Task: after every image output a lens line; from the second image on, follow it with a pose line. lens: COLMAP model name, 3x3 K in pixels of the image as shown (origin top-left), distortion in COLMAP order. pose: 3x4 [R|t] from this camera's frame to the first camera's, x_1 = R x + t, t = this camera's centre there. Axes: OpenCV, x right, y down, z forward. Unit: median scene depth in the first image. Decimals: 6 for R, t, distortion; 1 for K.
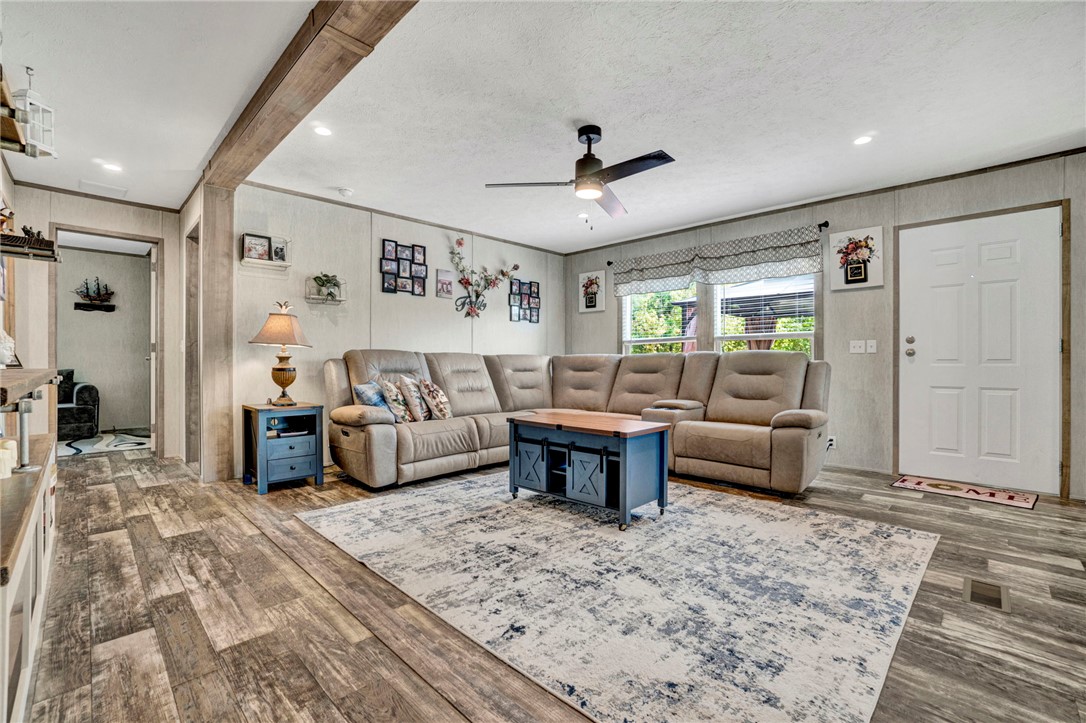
lens RADIAL K [[478.3, 0, 543.0], [0, 478.3, 361.5], [0, 0, 1]] dist [-0.033029, 0.000897]
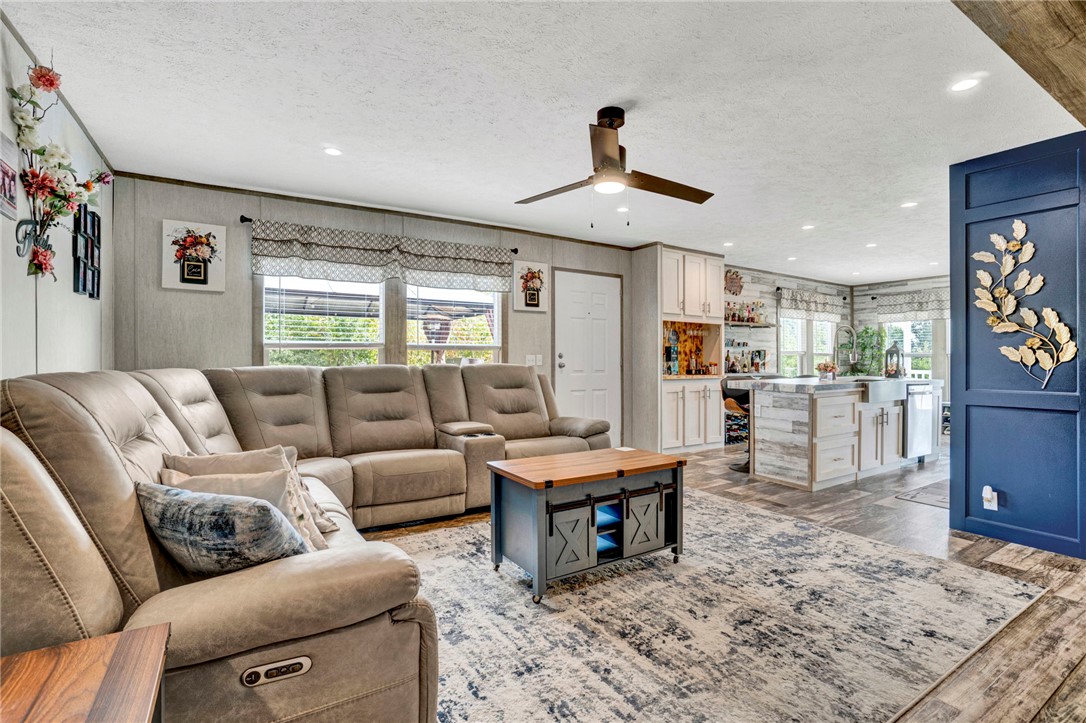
lens RADIAL K [[520.7, 0, 546.0], [0, 520.7, 335.2], [0, 0, 1]] dist [-0.045061, 0.000188]
pose [[0.227153, 0.057294, 0.972172, -0.840928], [0.006112, 0.998164, -0.060254, -0.024422], [-0.973840, 0.019629, 0.226386, 0.961811]]
